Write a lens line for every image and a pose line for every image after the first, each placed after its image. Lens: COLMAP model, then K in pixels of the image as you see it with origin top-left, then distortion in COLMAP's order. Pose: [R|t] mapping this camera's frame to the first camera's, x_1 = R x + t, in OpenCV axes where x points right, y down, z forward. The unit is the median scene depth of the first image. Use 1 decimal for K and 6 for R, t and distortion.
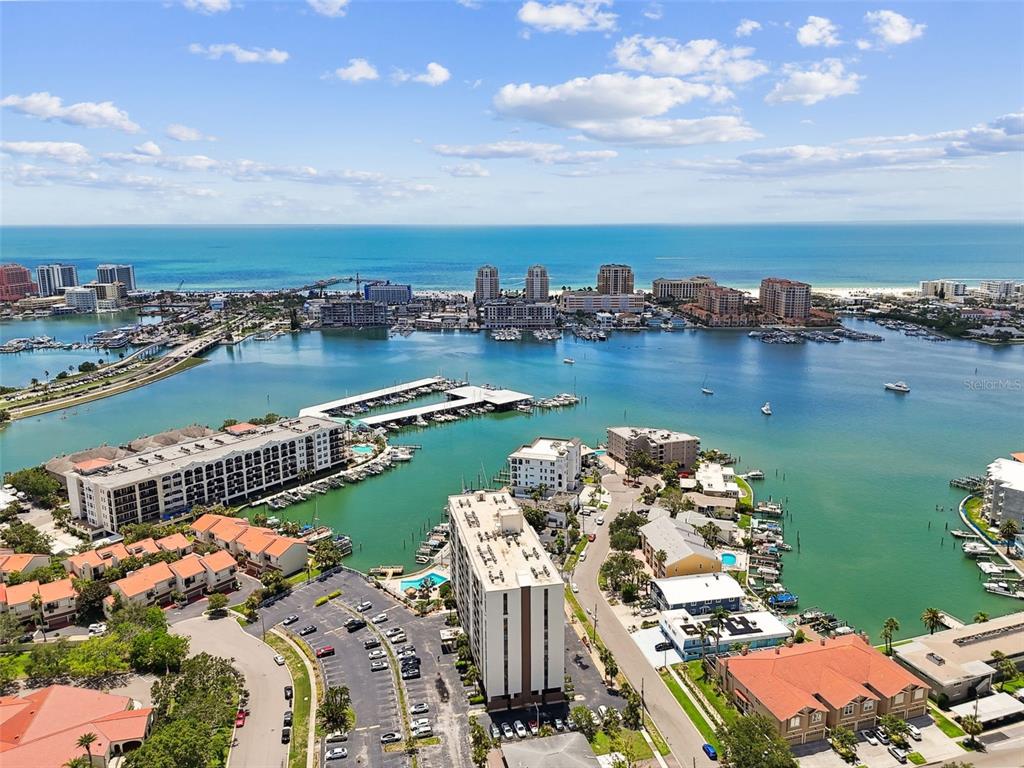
lens RADIAL K [[803.7, 0, 494.3], [0, 803.7, 335.4], [0, 0, 1]] dist [0.033738, -0.008214]
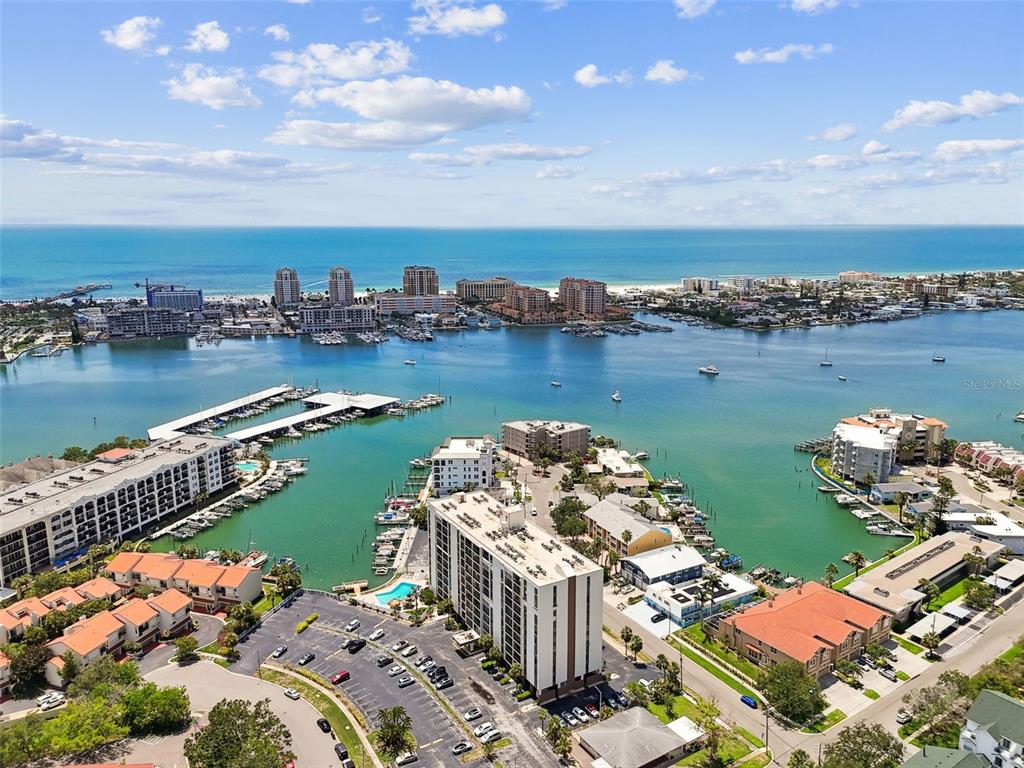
lens RADIAL K [[803.7, 0, 494.3], [0, 803.7, 335.4], [0, 0, 1]] dist [0.033738, -0.008214]
pose [[0.949774, -0.039602, 0.310419, -0.353369], [0.040329, 0.999178, 0.004076, -0.003559], [-0.310326, 0.008647, 0.950591, 0.050040]]
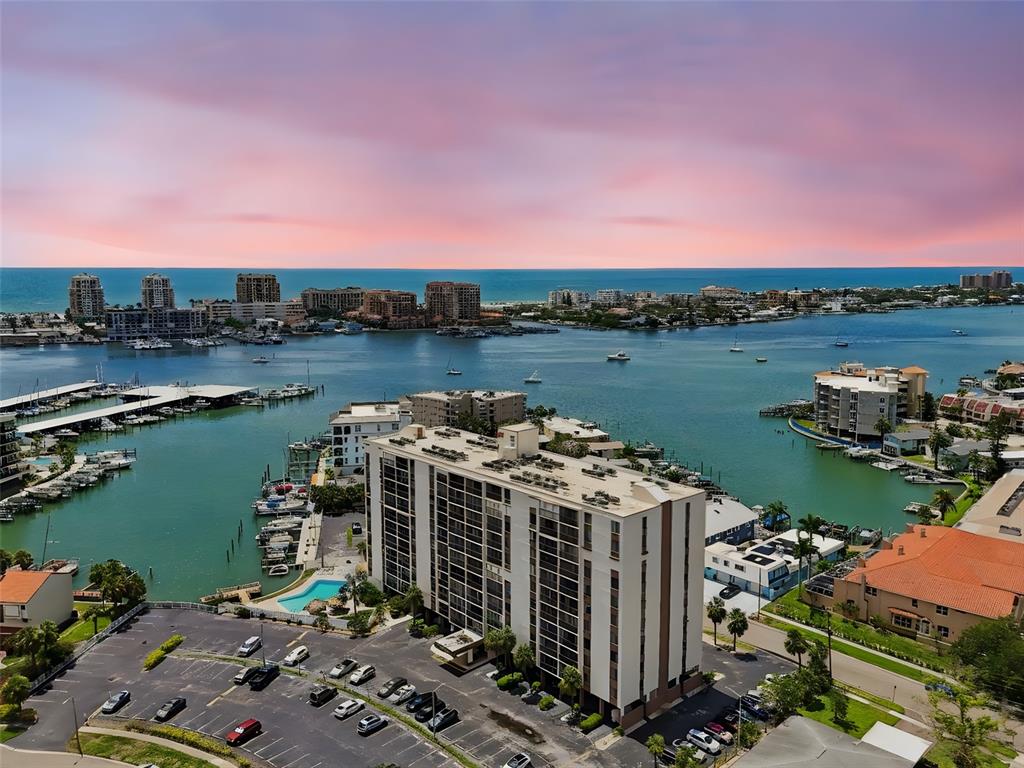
lens RADIAL K [[828.8, 0, 499.0], [0, 828.8, 346.9], [0, 0, 1]] dist [0.031289, -0.008501]
pose [[0.860857, -0.039899, 0.507280, -0.365036], [0.069749, 0.996764, -0.039966, 0.208479], [-0.504043, 0.069787, 0.860854, 0.514173]]
